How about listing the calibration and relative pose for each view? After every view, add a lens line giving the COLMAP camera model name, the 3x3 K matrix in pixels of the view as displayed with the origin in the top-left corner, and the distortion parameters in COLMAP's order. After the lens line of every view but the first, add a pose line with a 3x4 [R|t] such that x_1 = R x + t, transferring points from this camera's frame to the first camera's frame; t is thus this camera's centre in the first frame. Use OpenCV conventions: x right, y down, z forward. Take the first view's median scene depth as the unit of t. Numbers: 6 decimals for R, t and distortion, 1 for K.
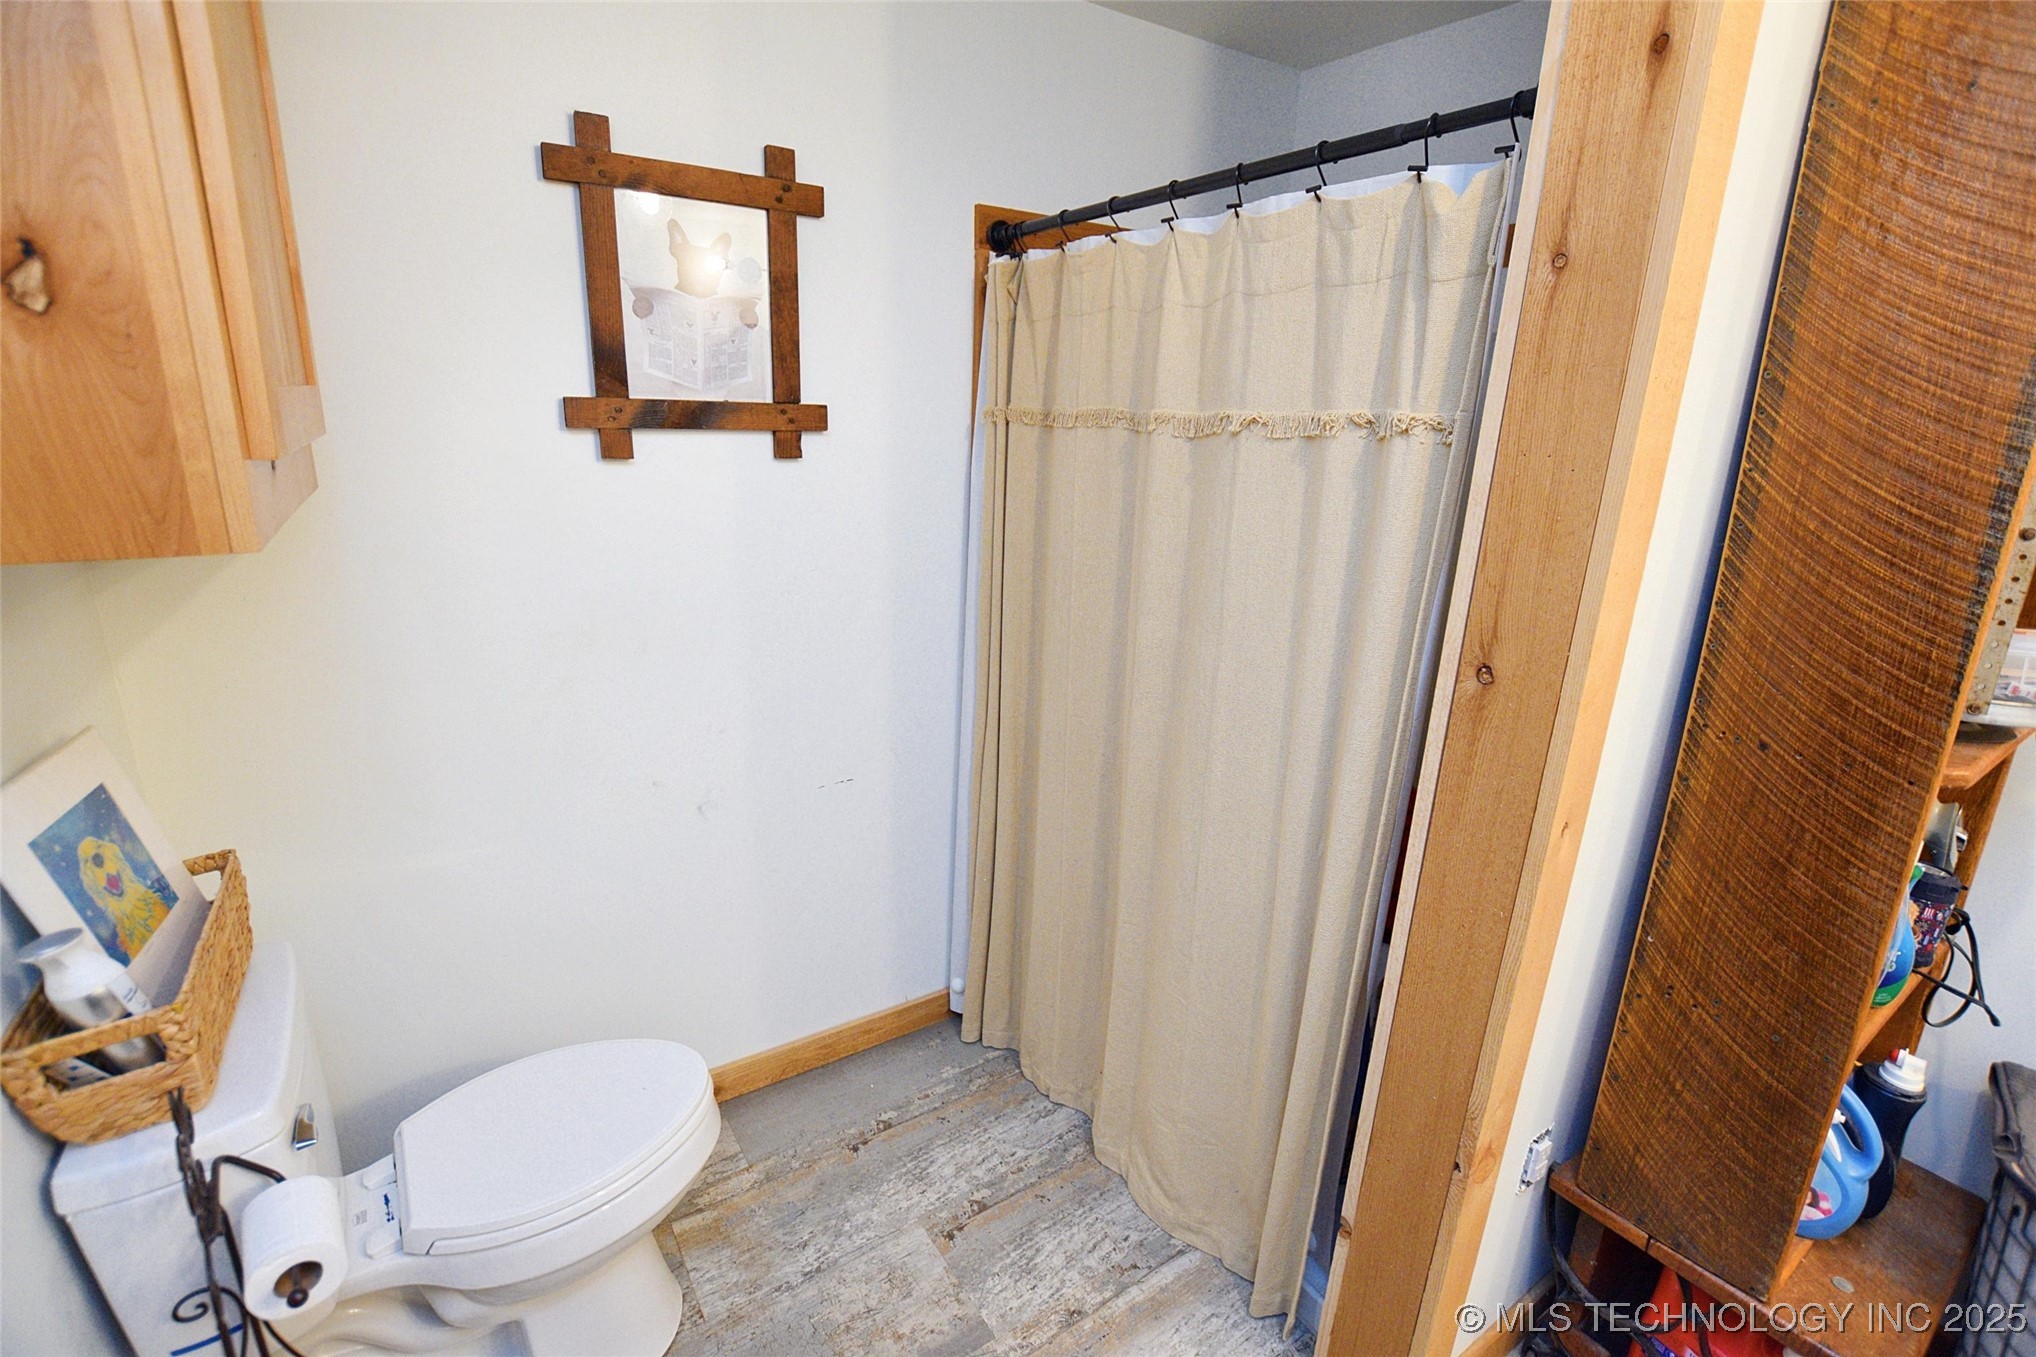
lens RADIAL K [[897.2, 0, 1021.3], [0, 897.2, 673.4], [0, 0, 1]] dist [-0.036328, 0.008086]
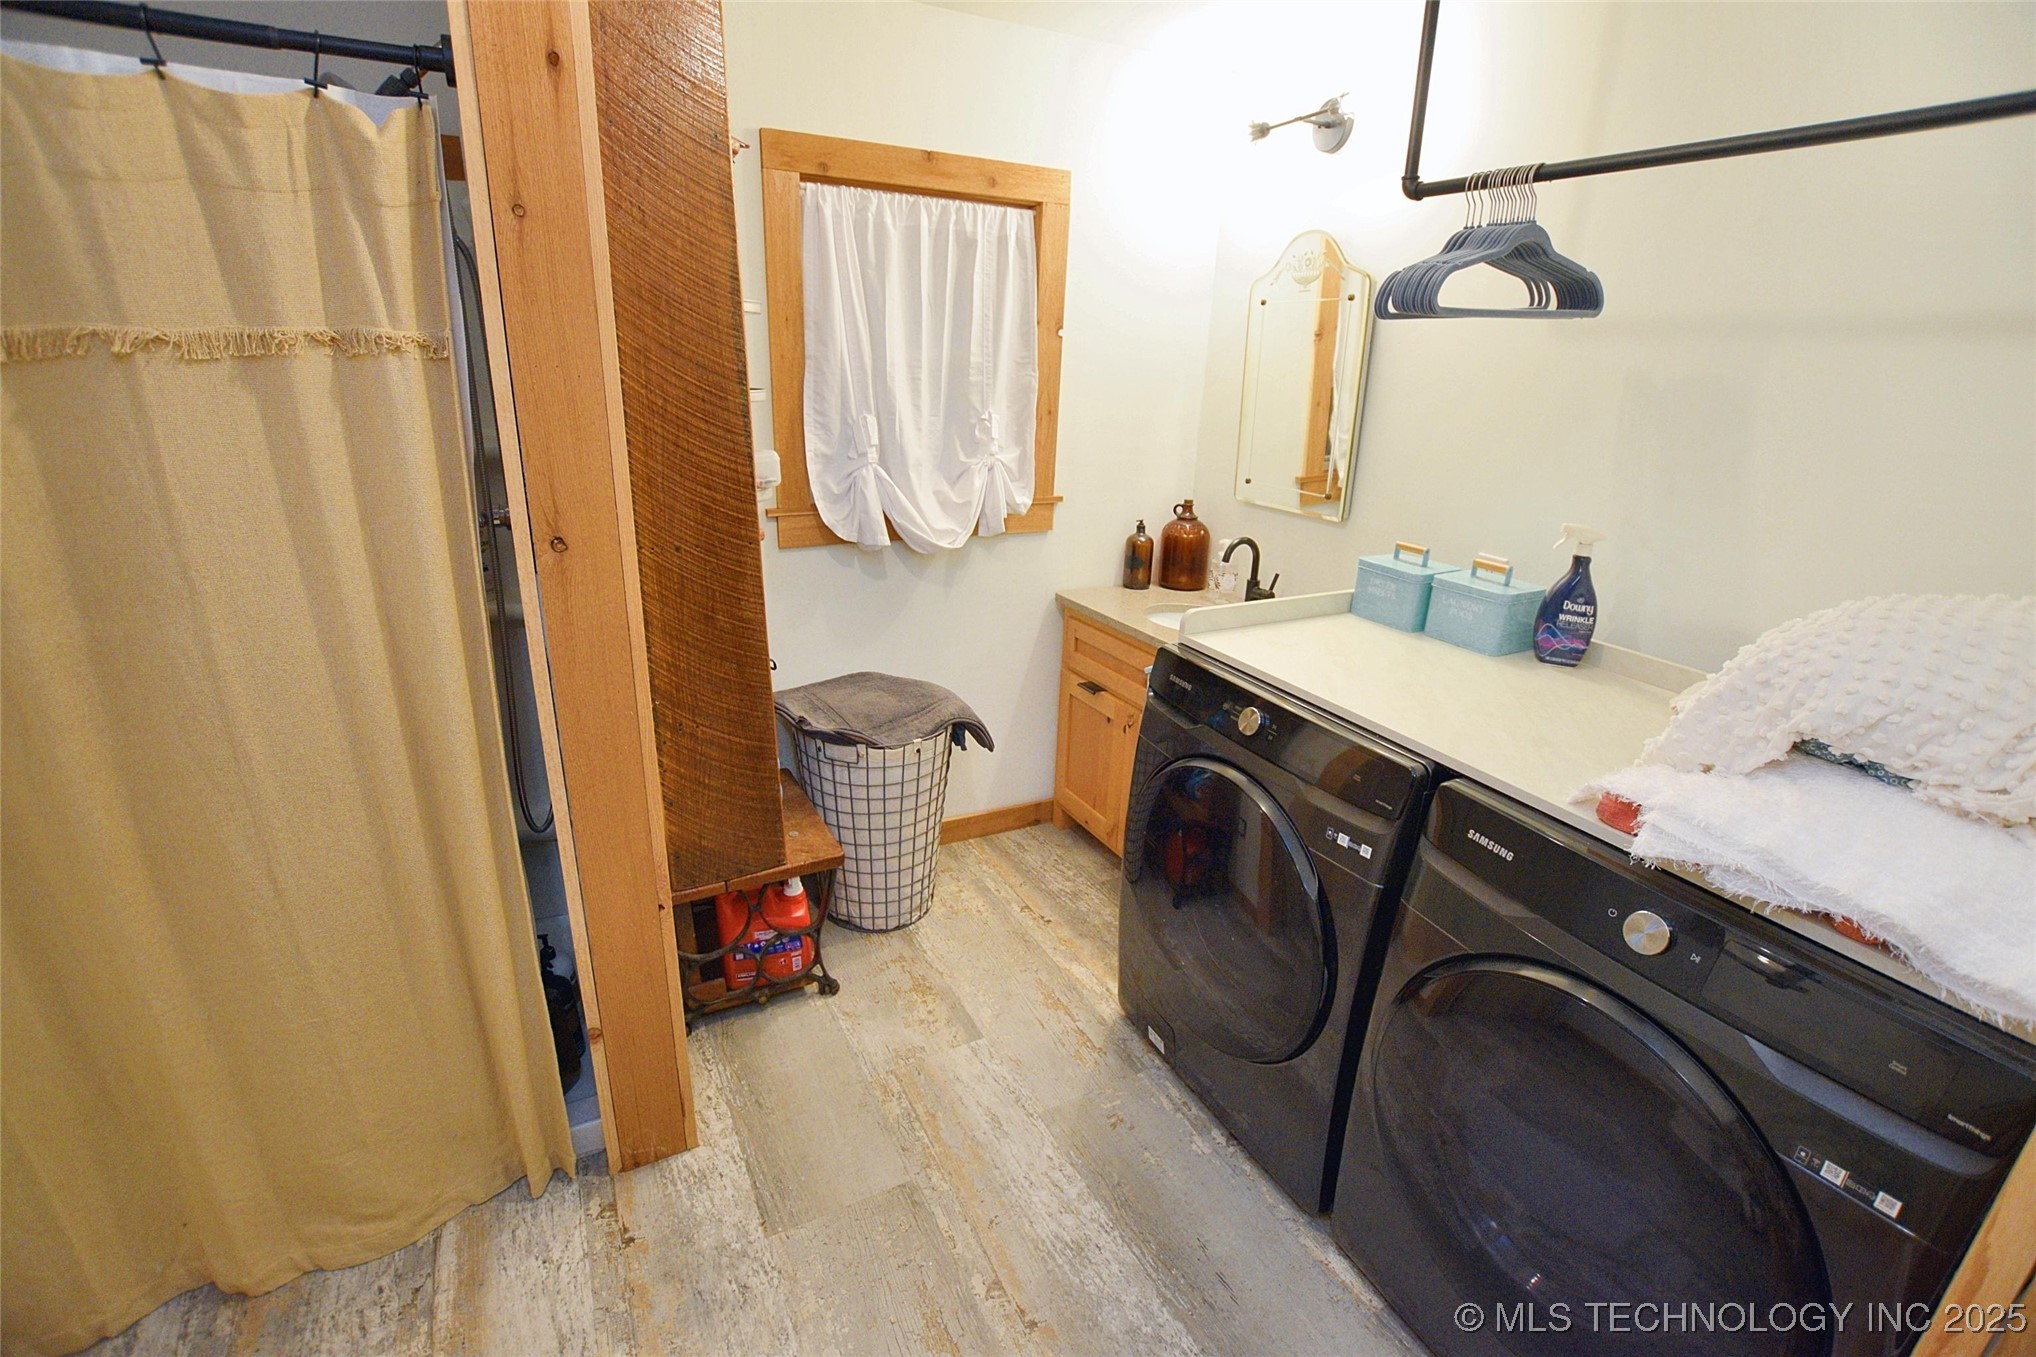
lens RADIAL K [[897.2, 0, 1021.3], [0, 897.2, 673.4], [0, 0, 1]] dist [-0.036328, 0.008086]
pose [[0.105481, -0.358797, 0.927436, -0.580259], [0.243799, 0.913507, 0.325680, -0.074693], [-0.964072, 0.191755, 0.183832, 0.152474]]
